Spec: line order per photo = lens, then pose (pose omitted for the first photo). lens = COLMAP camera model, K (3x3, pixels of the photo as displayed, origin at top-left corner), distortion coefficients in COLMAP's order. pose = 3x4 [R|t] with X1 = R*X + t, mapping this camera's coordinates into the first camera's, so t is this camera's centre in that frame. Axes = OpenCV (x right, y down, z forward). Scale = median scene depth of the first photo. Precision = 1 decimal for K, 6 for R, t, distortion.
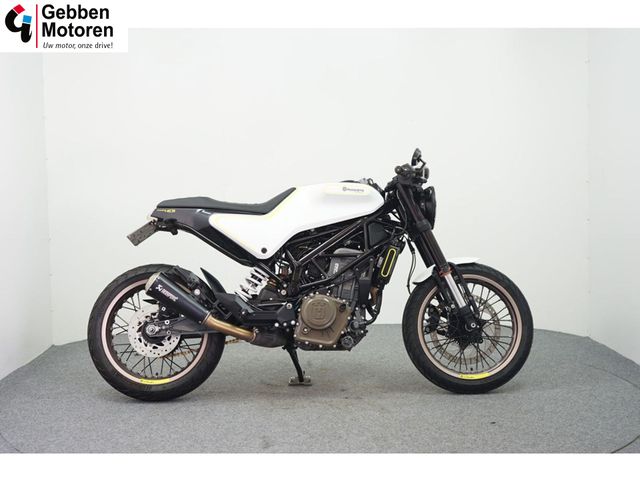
lens RADIAL K [[941.4, 0, 319.6], [0, 941.4, 239.7], [0, 0, 1]] dist [0.048965, 0.000000]
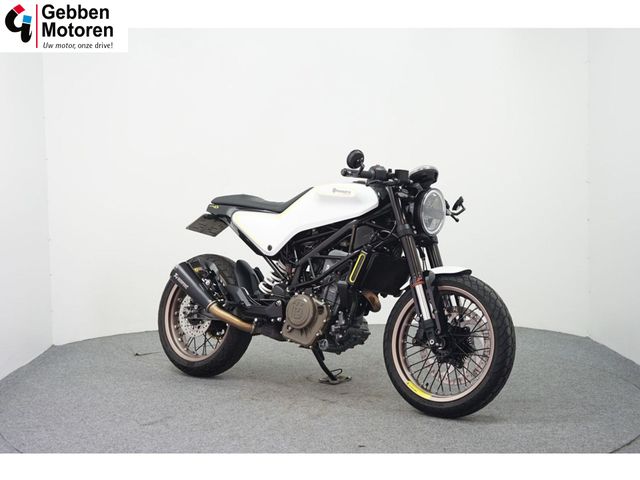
lens RADIAL K [[941.4, 0, 318.9], [0, 941.4, 240.8], [0, 0, 1]] dist [0.048965, 0.000000]
pose [[0.789370, 0.052220, -0.611693, 0.617097], [-0.036295, 0.998603, 0.038412, -0.038140], [0.612844, -0.008120, 0.790162, 0.207612]]
